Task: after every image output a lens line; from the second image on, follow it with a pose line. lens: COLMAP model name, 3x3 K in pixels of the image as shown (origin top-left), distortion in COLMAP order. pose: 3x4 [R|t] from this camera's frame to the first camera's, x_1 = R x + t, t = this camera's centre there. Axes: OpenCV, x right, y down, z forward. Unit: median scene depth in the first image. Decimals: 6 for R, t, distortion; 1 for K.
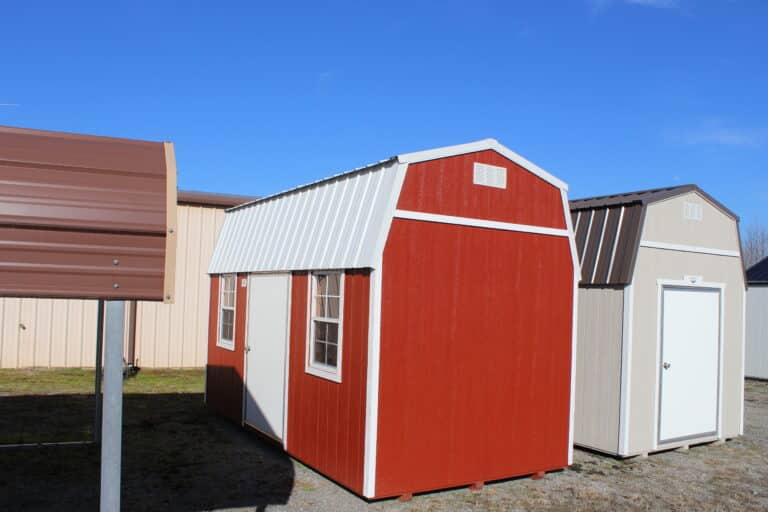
lens RADIAL K [[643.5, 0, 383.6], [0, 643.5, 258.5], [0, 0, 1]] dist [-0.158642, 0.124689]
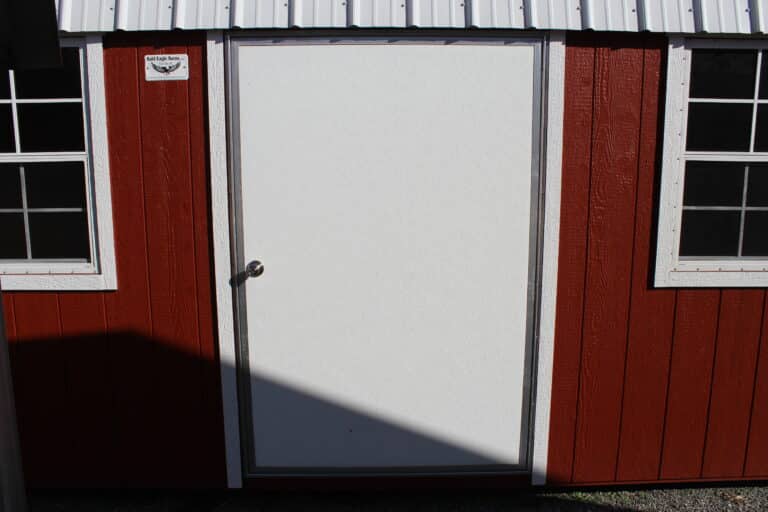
lens RADIAL K [[643.5, 0, 383.9], [0, 643.5, 254.7], [0, 0, 1]] dist [-0.158642, 0.124689]
pose [[0.489918, -0.247415, 0.835922, -0.454893], [-0.033232, 0.952884, 0.301510, 0.031663], [-0.871135, -0.175495, 0.458612, 0.793566]]
